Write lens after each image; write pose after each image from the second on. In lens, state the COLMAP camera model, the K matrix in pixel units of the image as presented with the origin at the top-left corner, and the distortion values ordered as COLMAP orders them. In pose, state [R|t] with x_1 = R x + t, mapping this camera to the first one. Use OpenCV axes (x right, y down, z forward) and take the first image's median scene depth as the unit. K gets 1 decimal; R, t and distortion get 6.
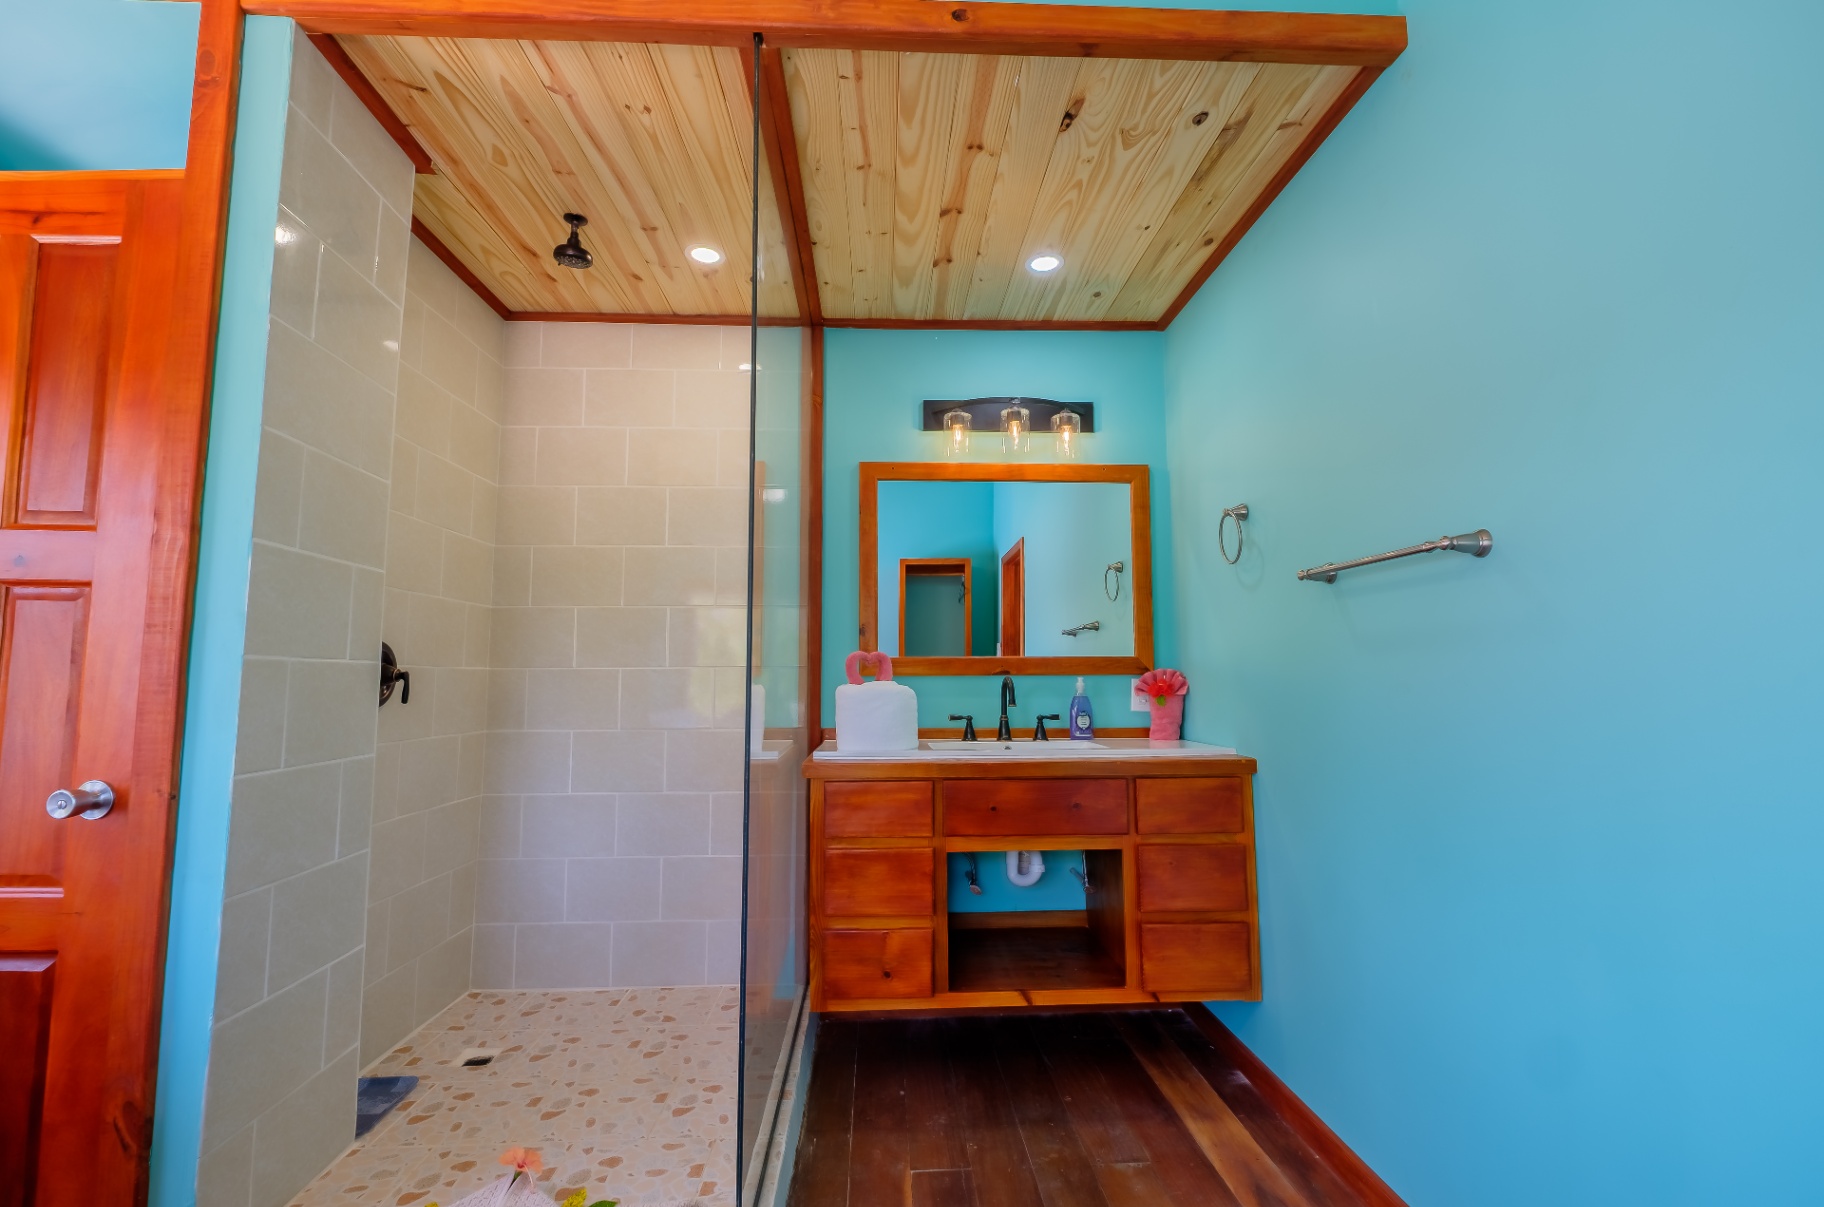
lens RADIAL K [[805.9, 0, 911.1], [0, 805.9, 605.7], [0, 0, 1]] dist [-0.003142, -0.000578]
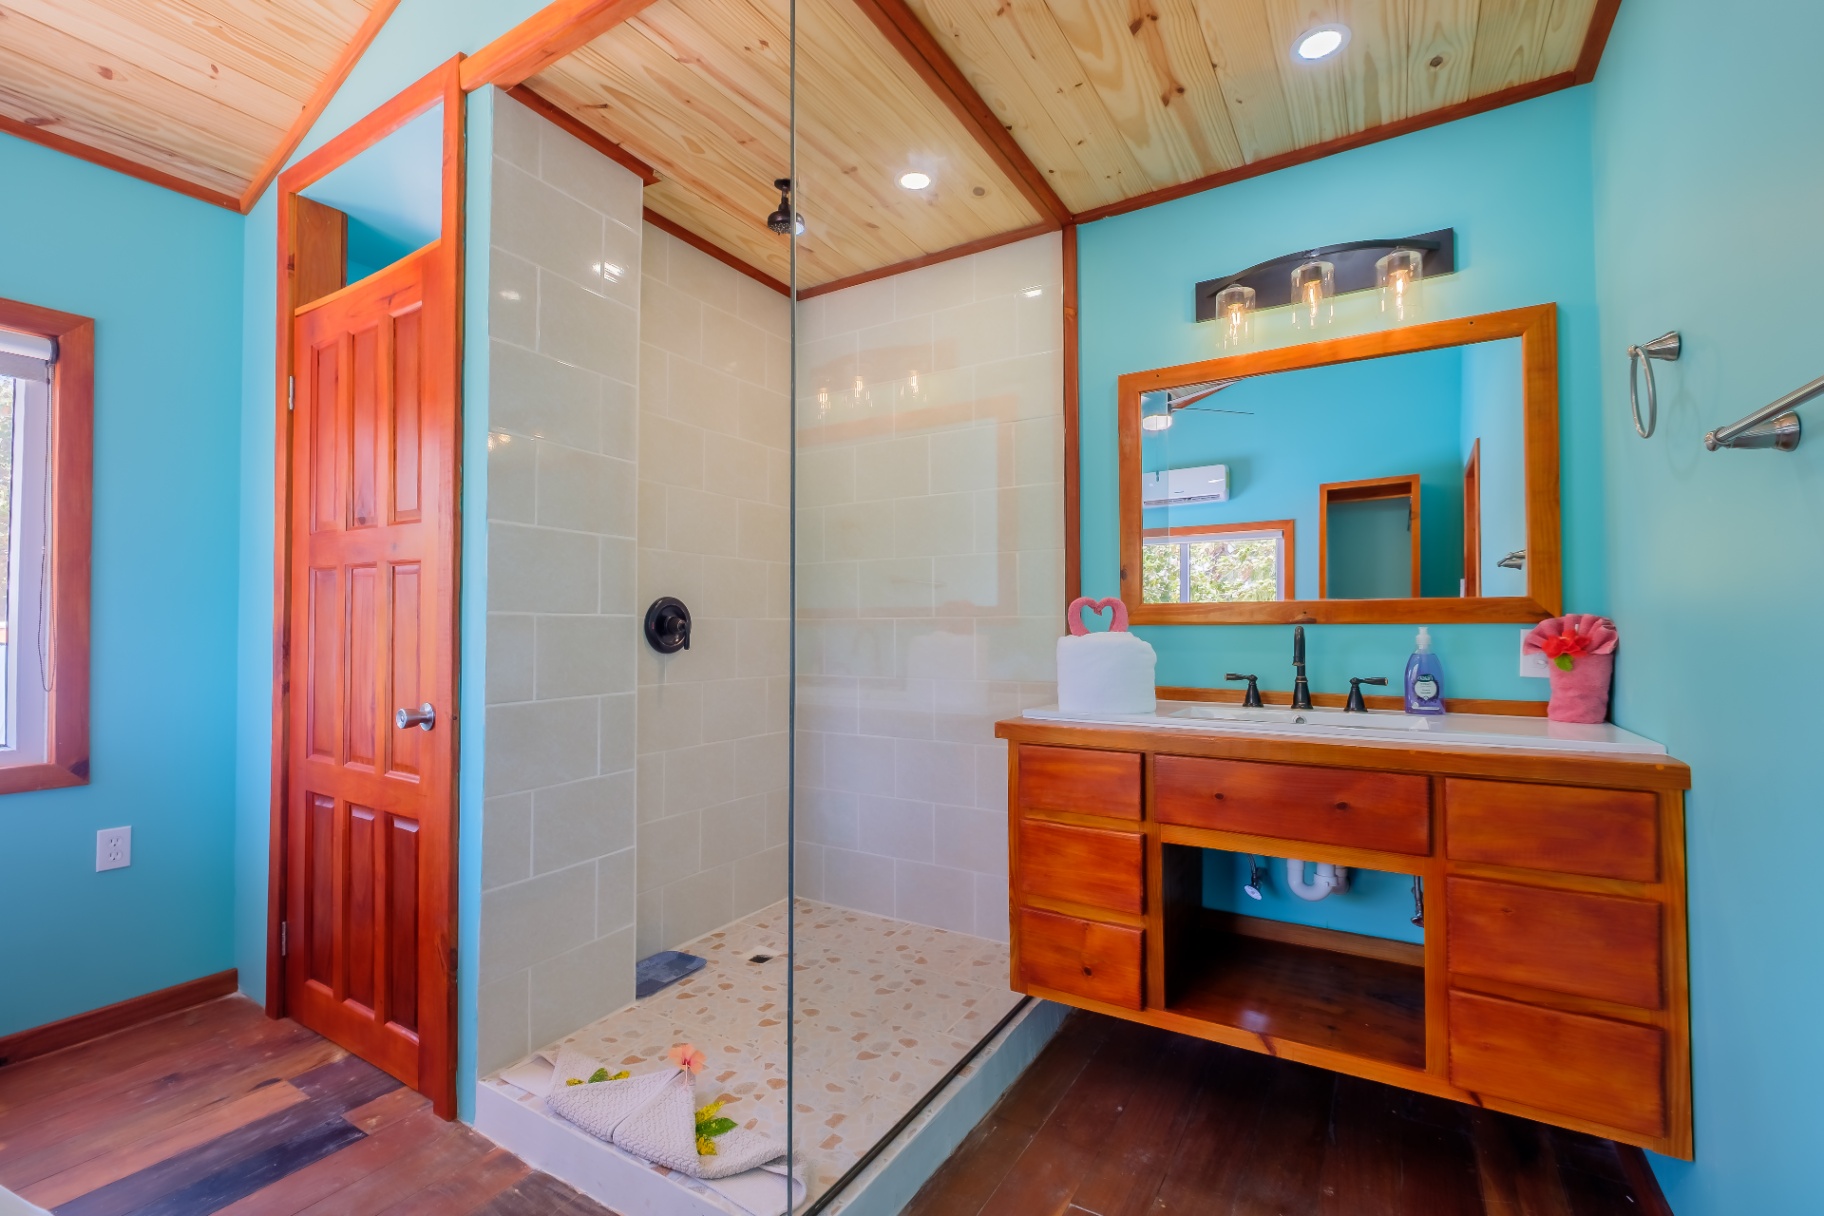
lens RADIAL K [[790.8, 0, 912.1], [0, 790.8, 610.1], [0, 0, 1]] dist [-0.002204, -0.001818]
pose [[0.831186, -0.011881, -0.555867, 0.279372], [0.050855, 0.997205, 0.054728, 0.016057], [0.553663, -0.073758, 0.829468, 0.216076]]
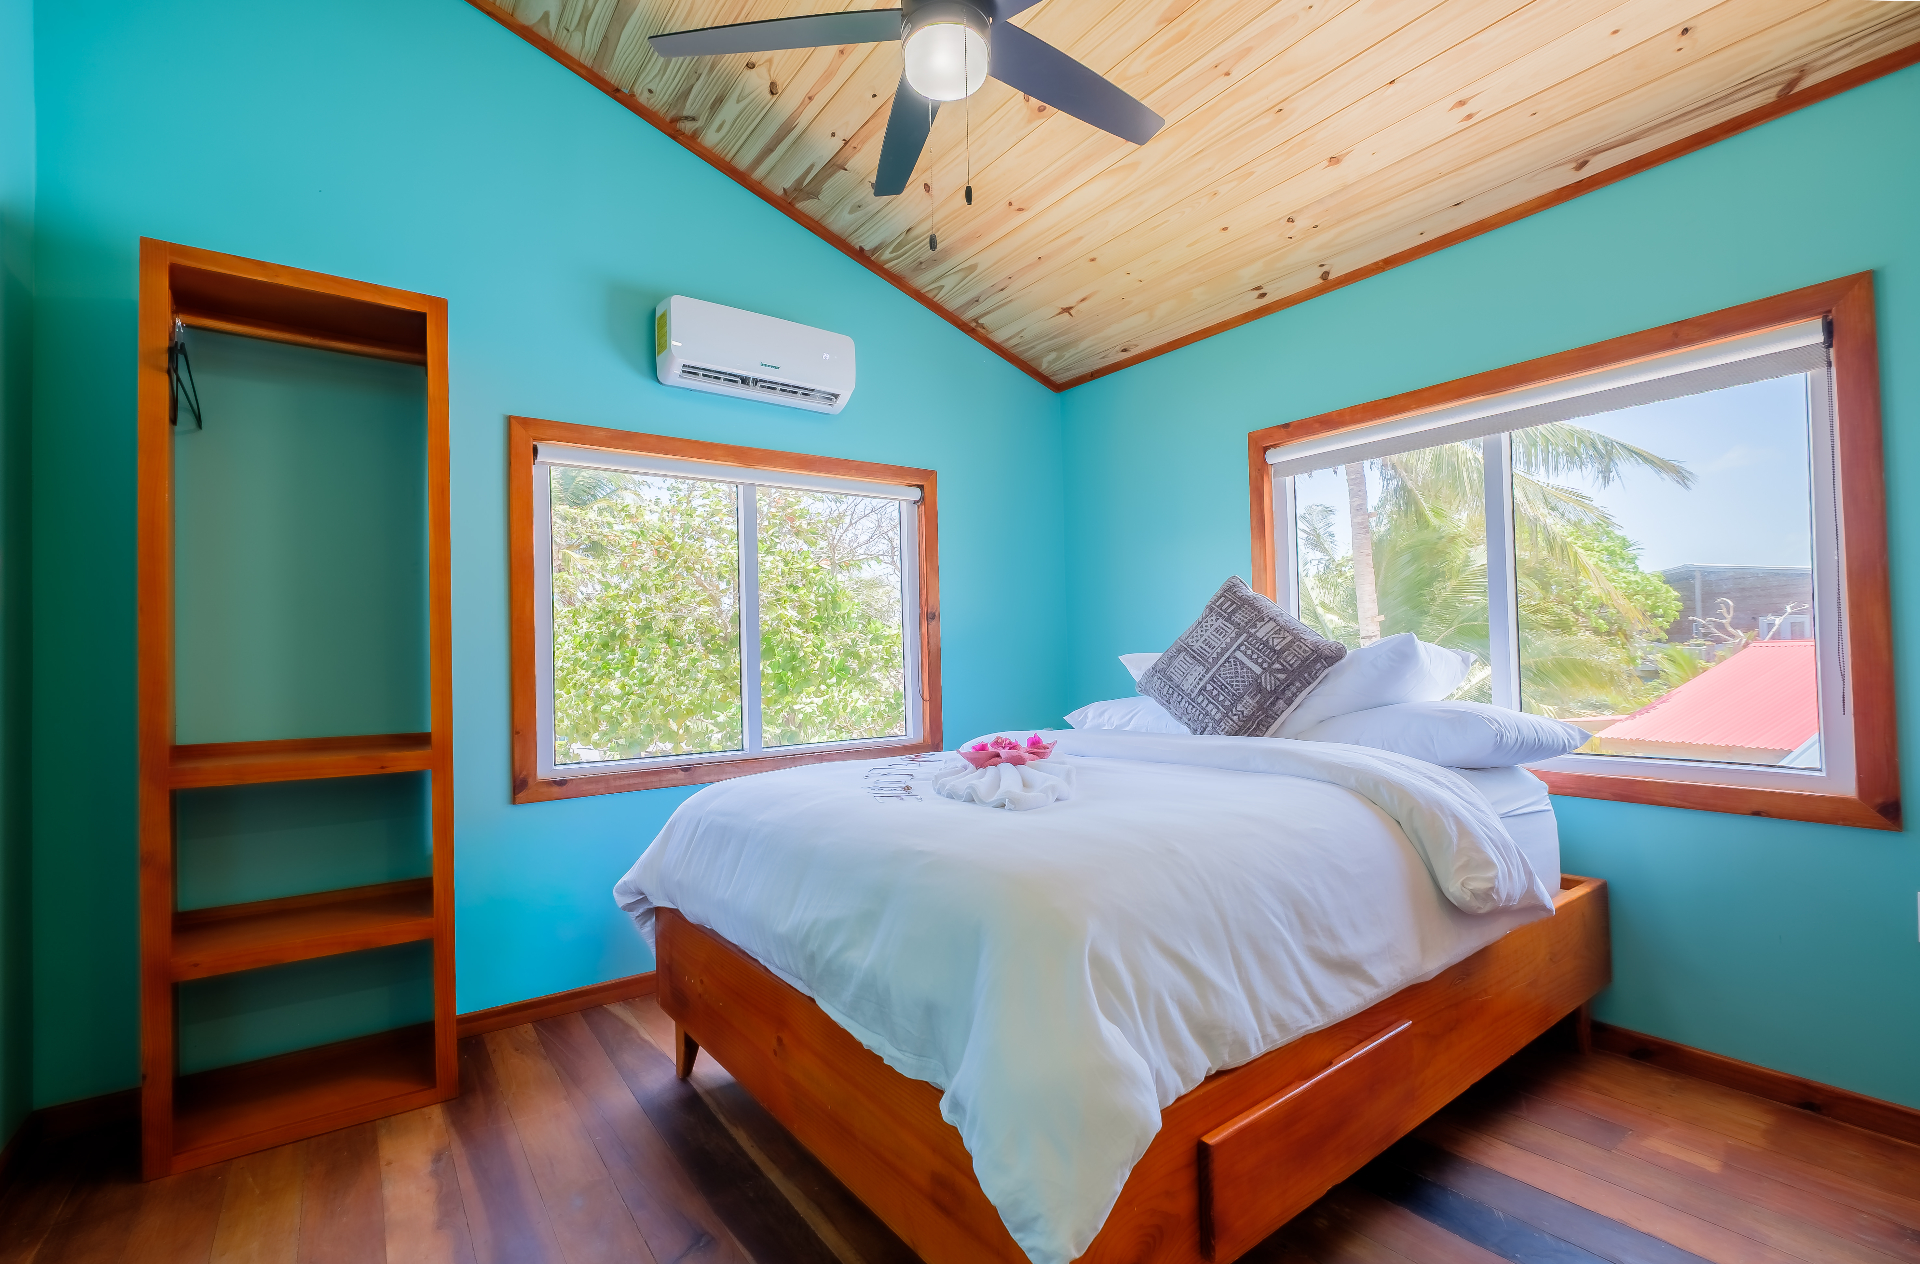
lens RADIAL K [[843.5, 0, 960.1], [0, 843.5, 635.3], [0, 0, 1]] dist [-0.003538, -0.000572]
pose [[-0.834241, 0.000559, -0.551400, 0.152087], [0.067217, 0.992645, -0.100690, 0.054837], [0.547288, -0.121063, -0.828142, 0.651234]]
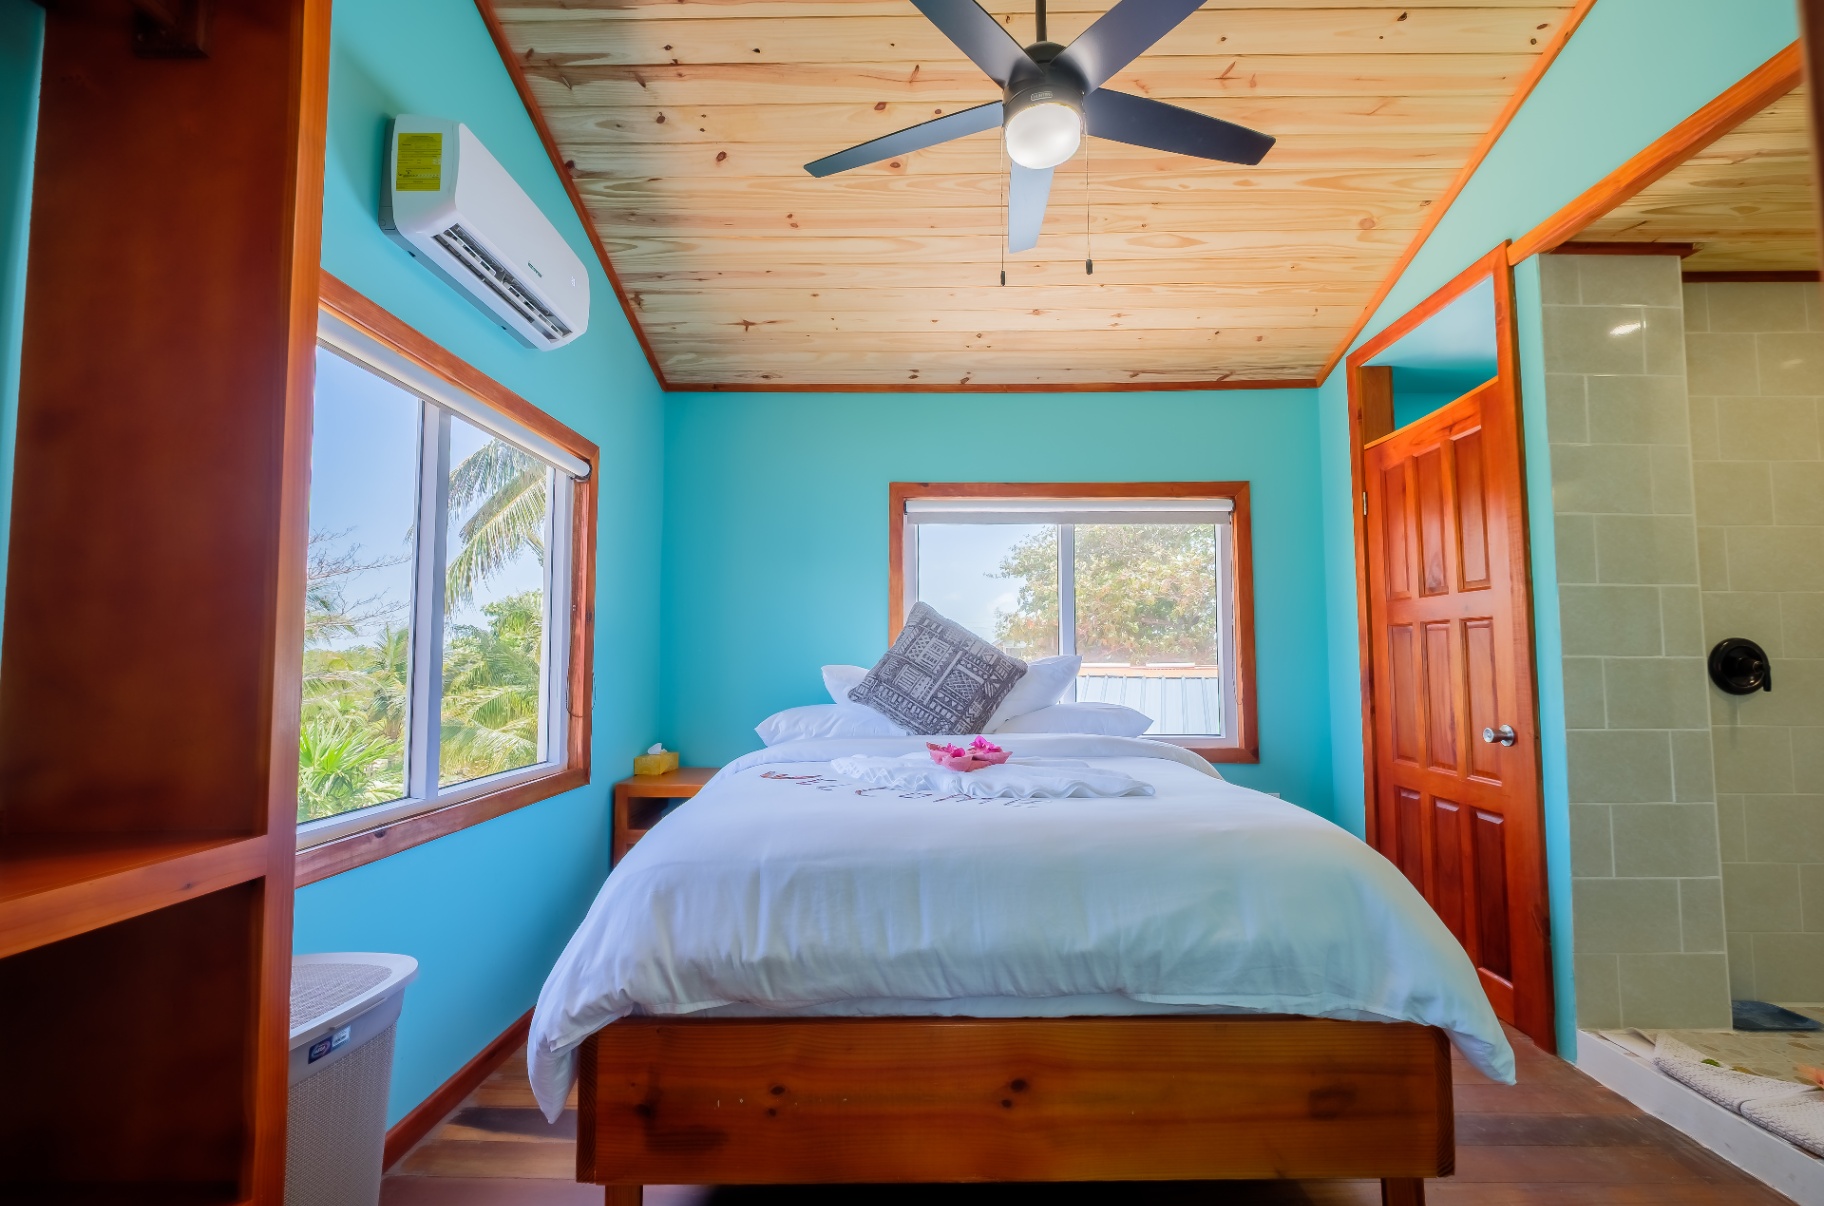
lens RADIAL K [[801.3, 0, 912.1], [0, 801.3, 606.1], [0, 0, 1]] dist [-0.003538, -0.000572]
pose [[-0.064397, -0.074663, -0.995127, 0.573179], [0.087902, 0.992897, -0.080184, -0.015770], [0.994045, -0.092637, -0.057377, -0.137996]]
